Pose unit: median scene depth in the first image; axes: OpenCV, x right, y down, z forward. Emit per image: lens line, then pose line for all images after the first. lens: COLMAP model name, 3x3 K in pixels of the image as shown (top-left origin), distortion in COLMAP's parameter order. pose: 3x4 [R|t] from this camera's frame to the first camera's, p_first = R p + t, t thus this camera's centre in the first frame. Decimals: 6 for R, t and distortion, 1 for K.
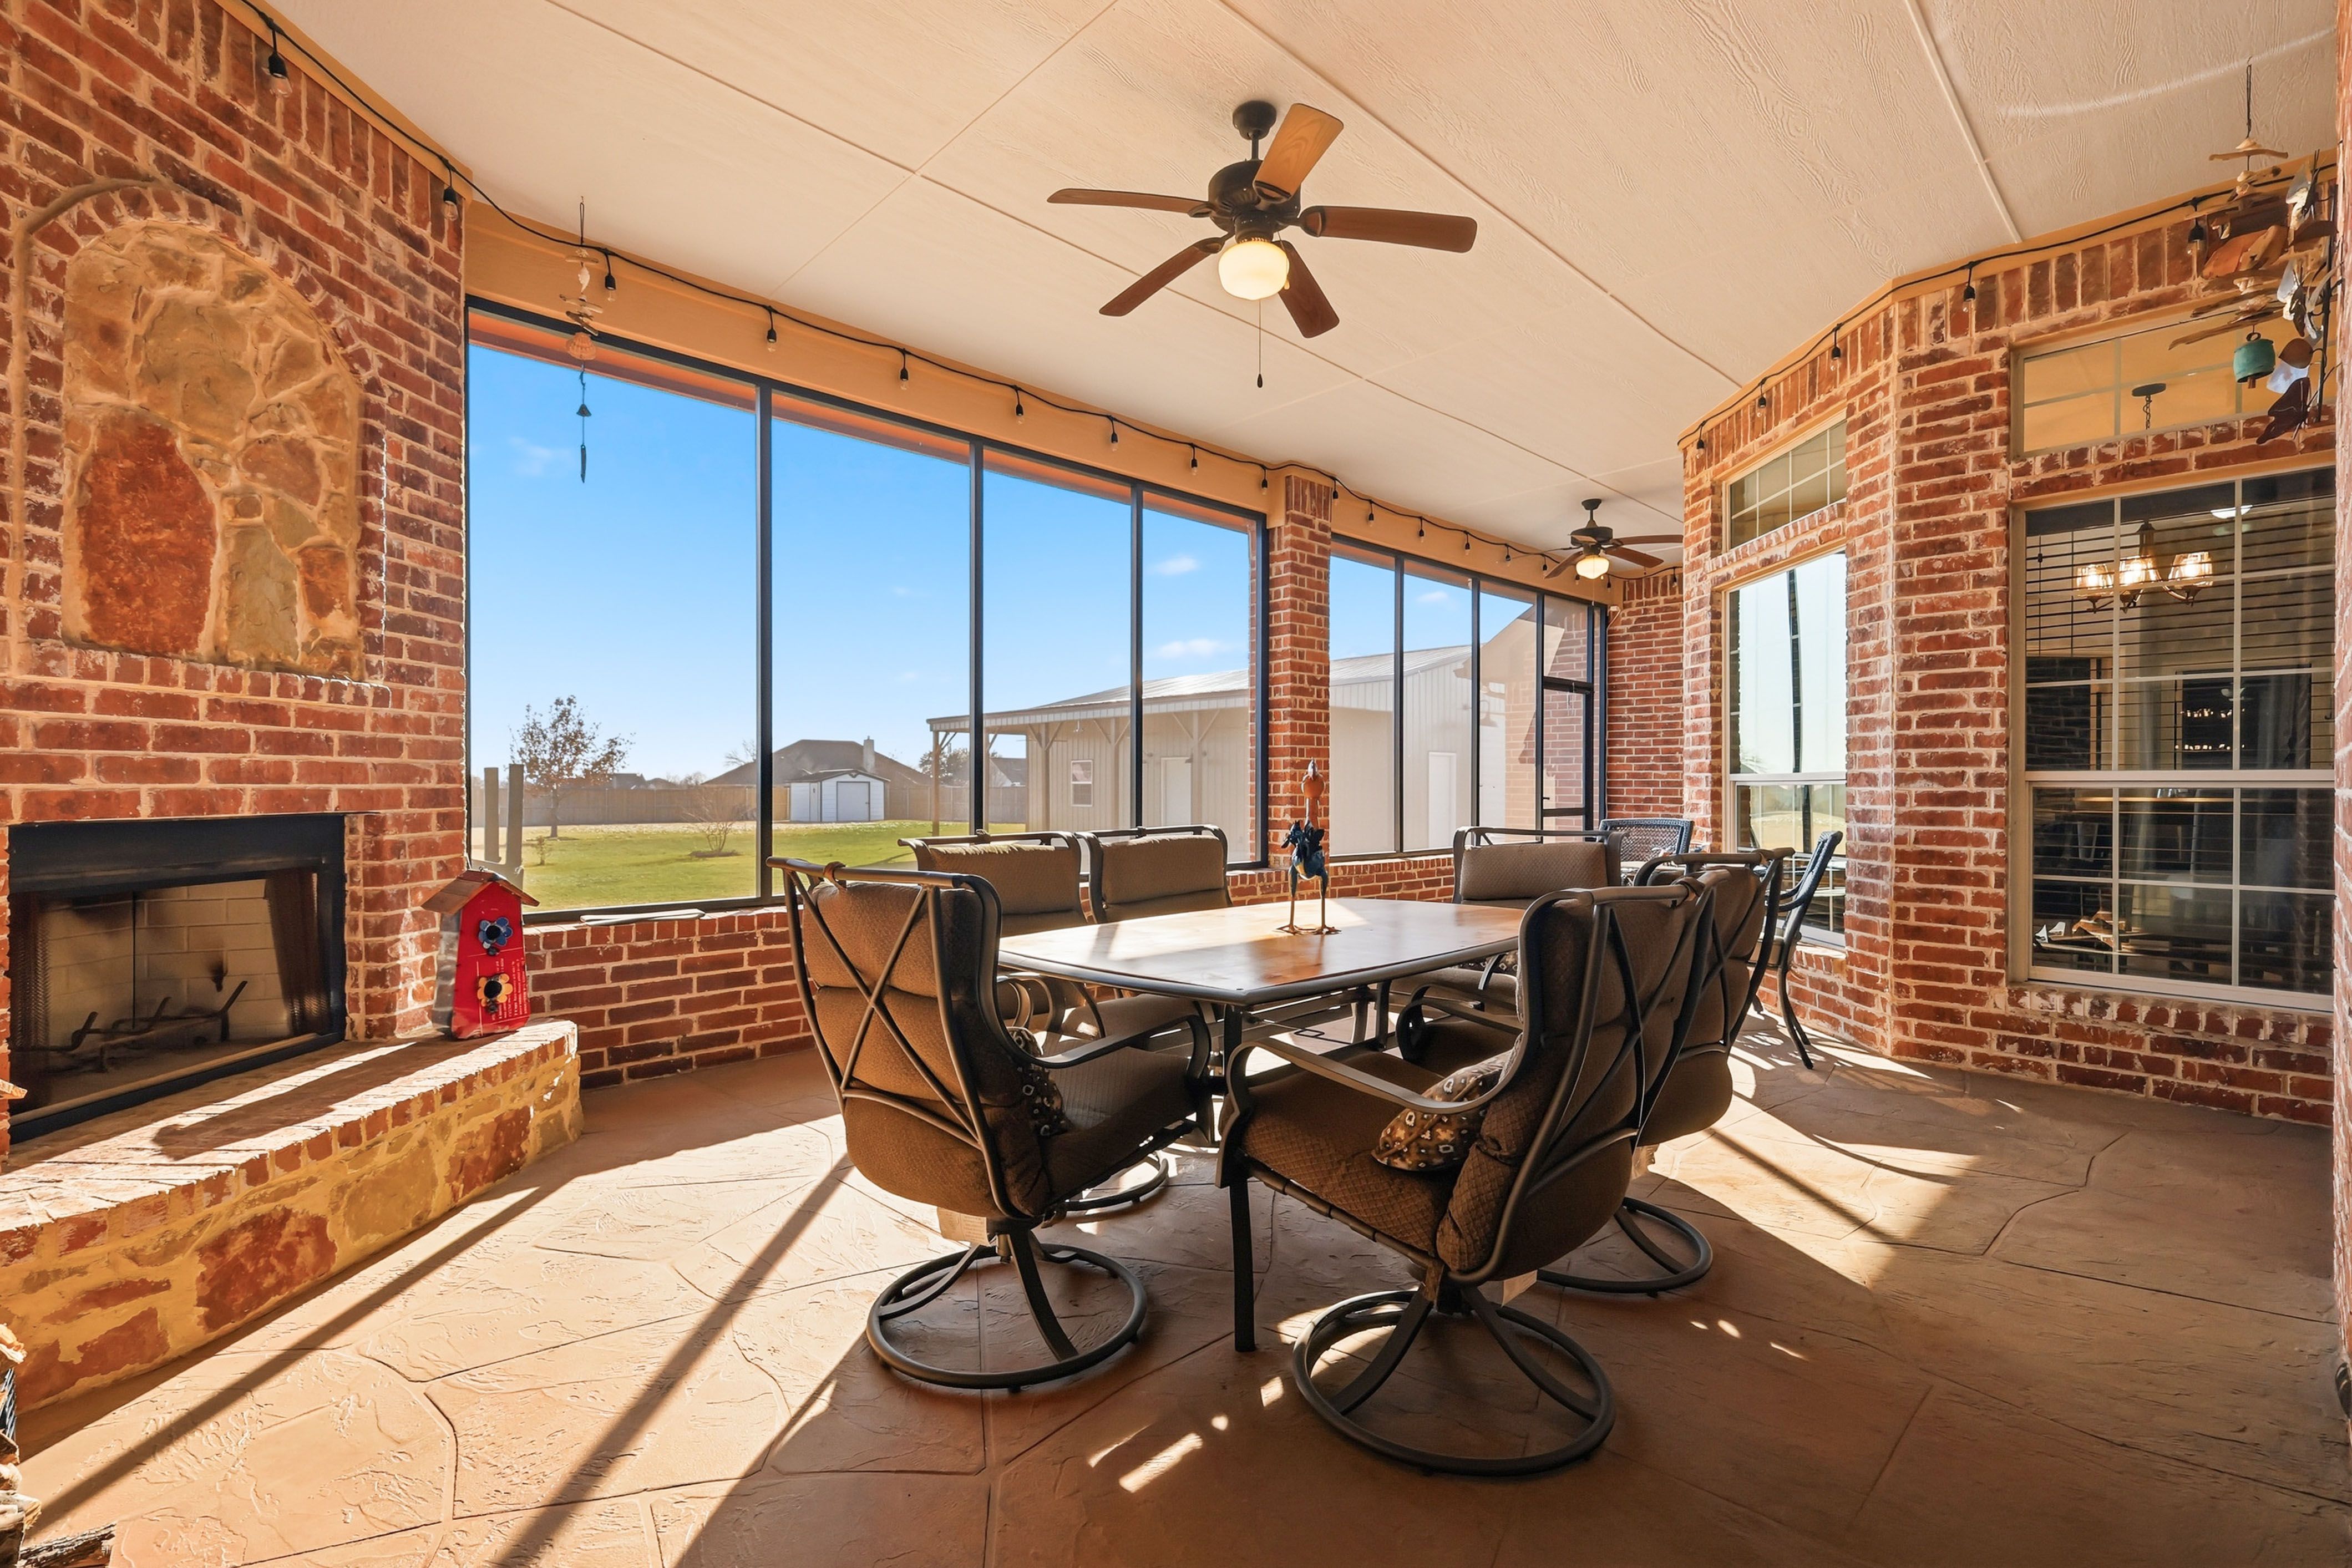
lens RADIAL K [[1030.6, 0, 1177.5], [0, 1030.6, 790.3], [0, 0, 1]] dist [0.000765, 0.000083]
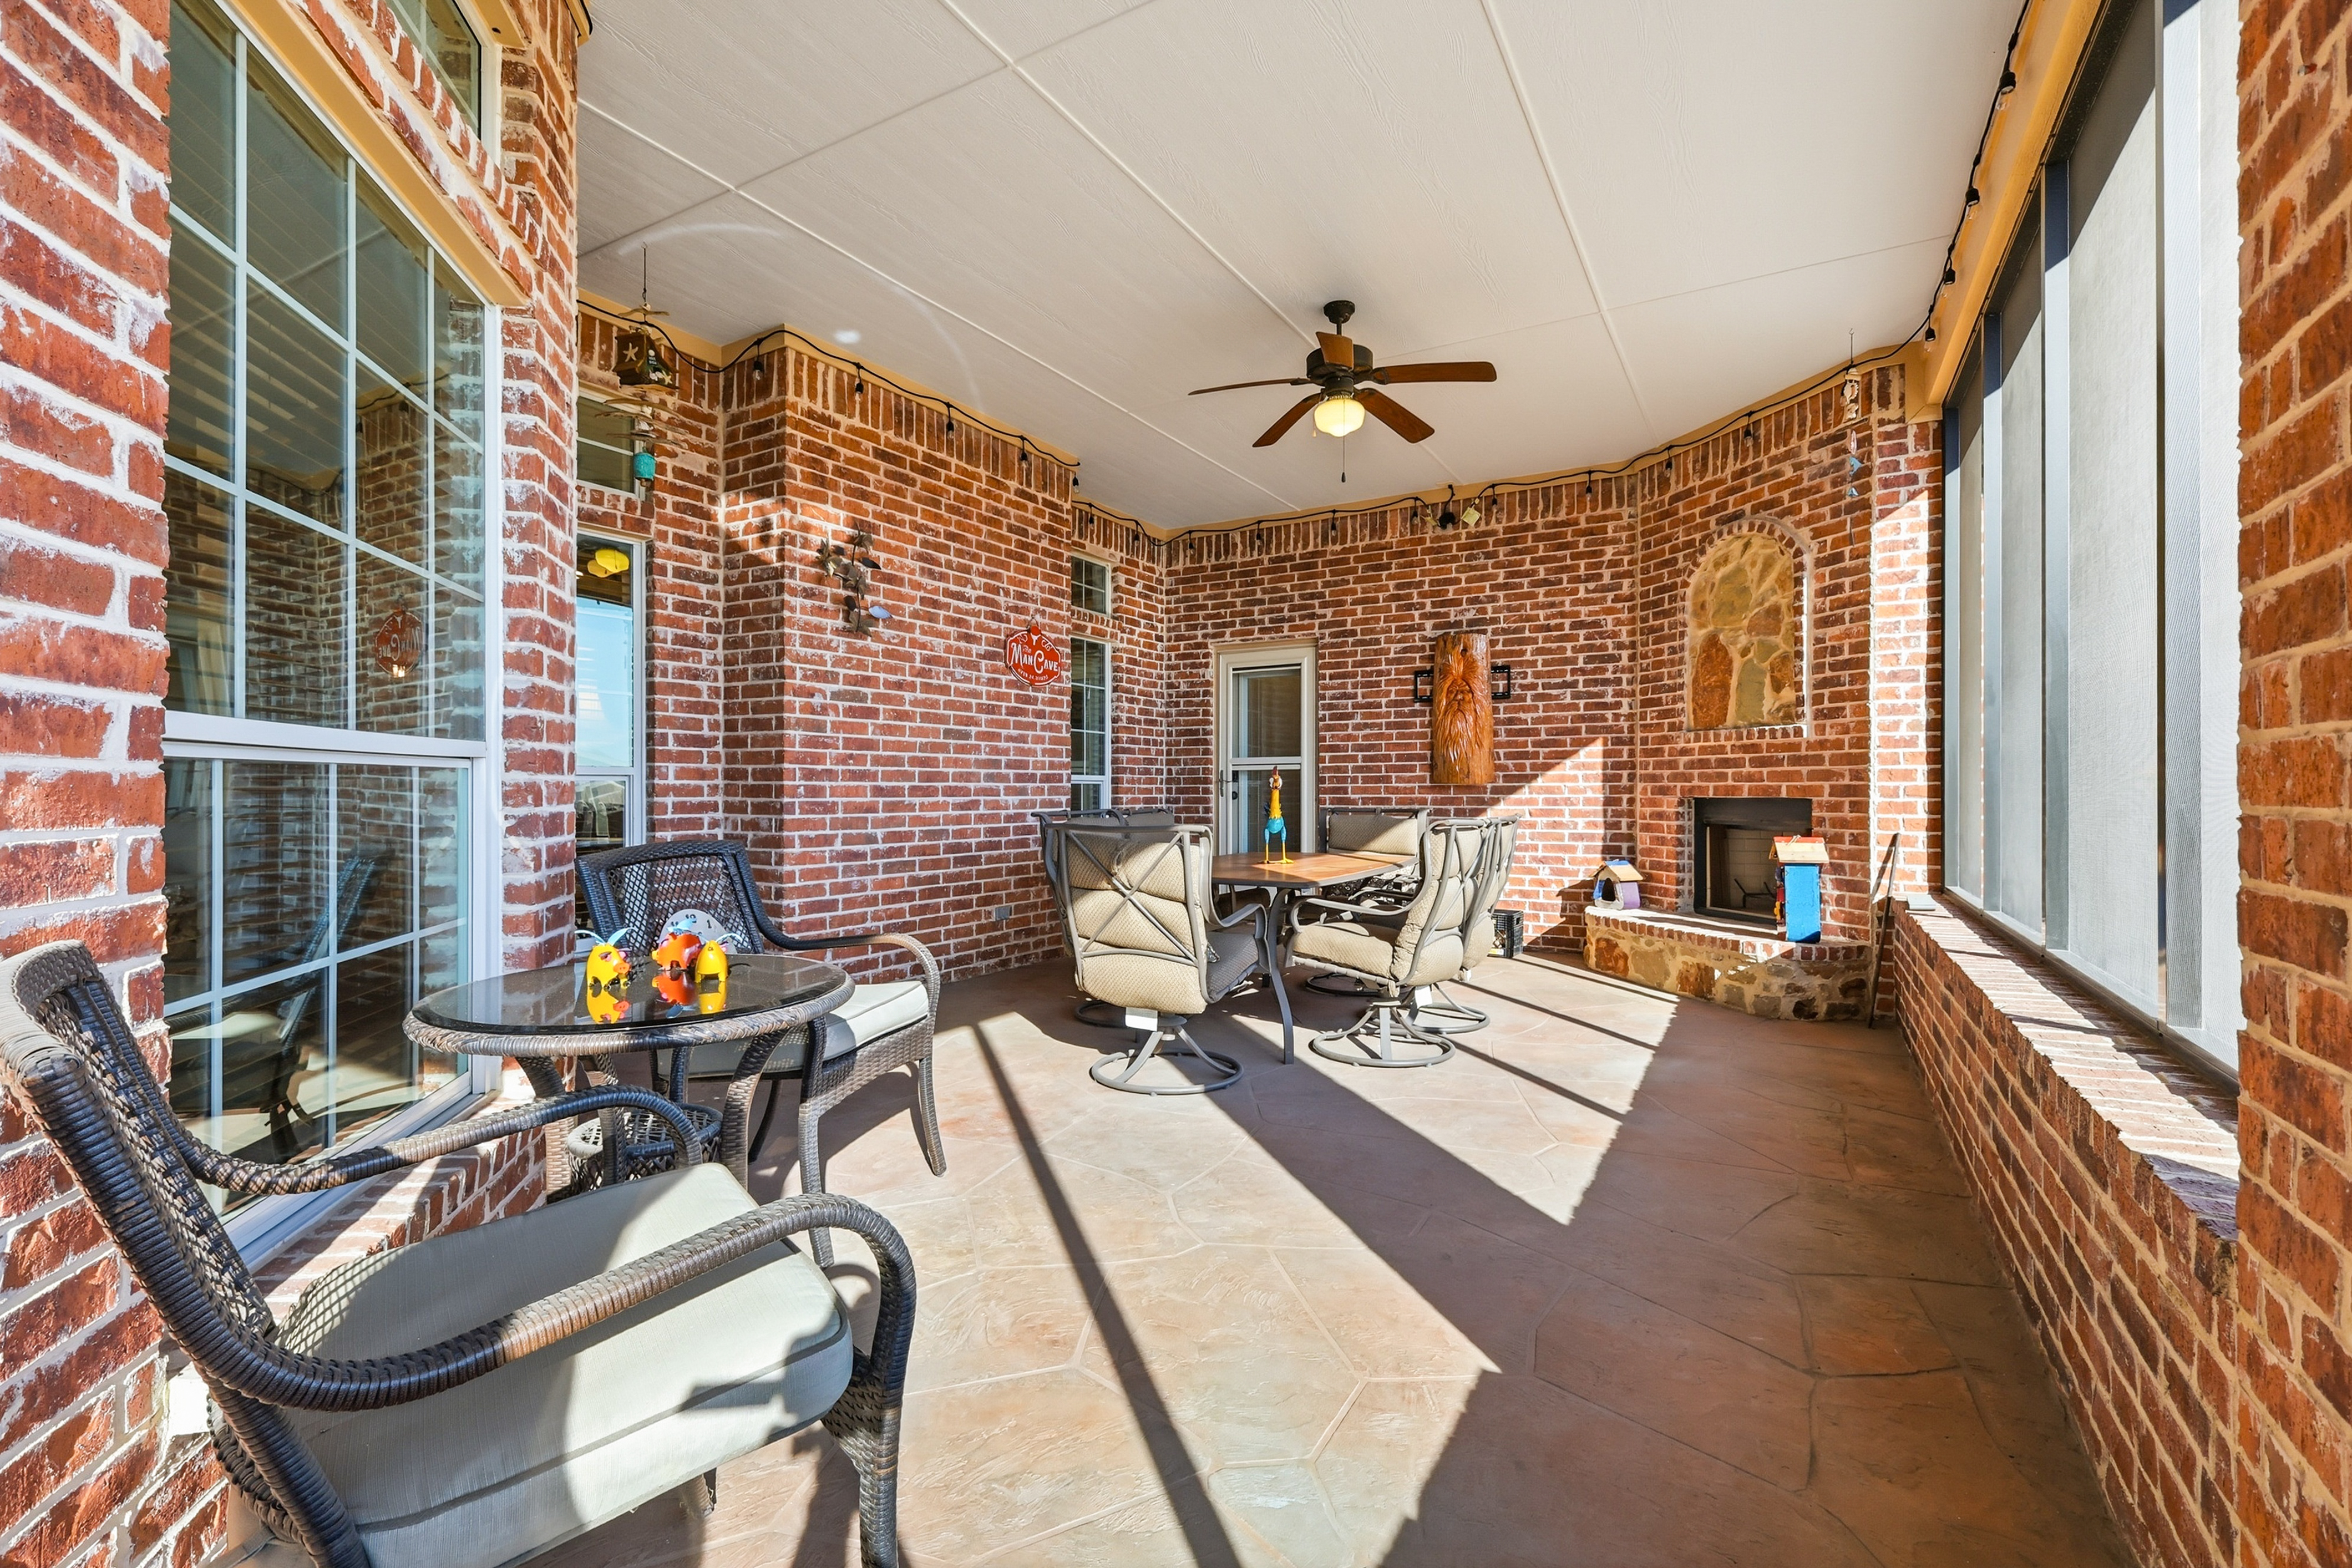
lens RADIAL K [[1030.6, 0, 1175.9], [0, 1030.6, 785.3], [0, 0, 1]] dist [0.000765, 0.000083]
pose [[-0.965254, -0.004732, -0.261270, 0.719932], [-0.005168, 0.999986, 0.000982, 0.003054], [0.261261, 0.002298, -0.965265, 2.531702]]
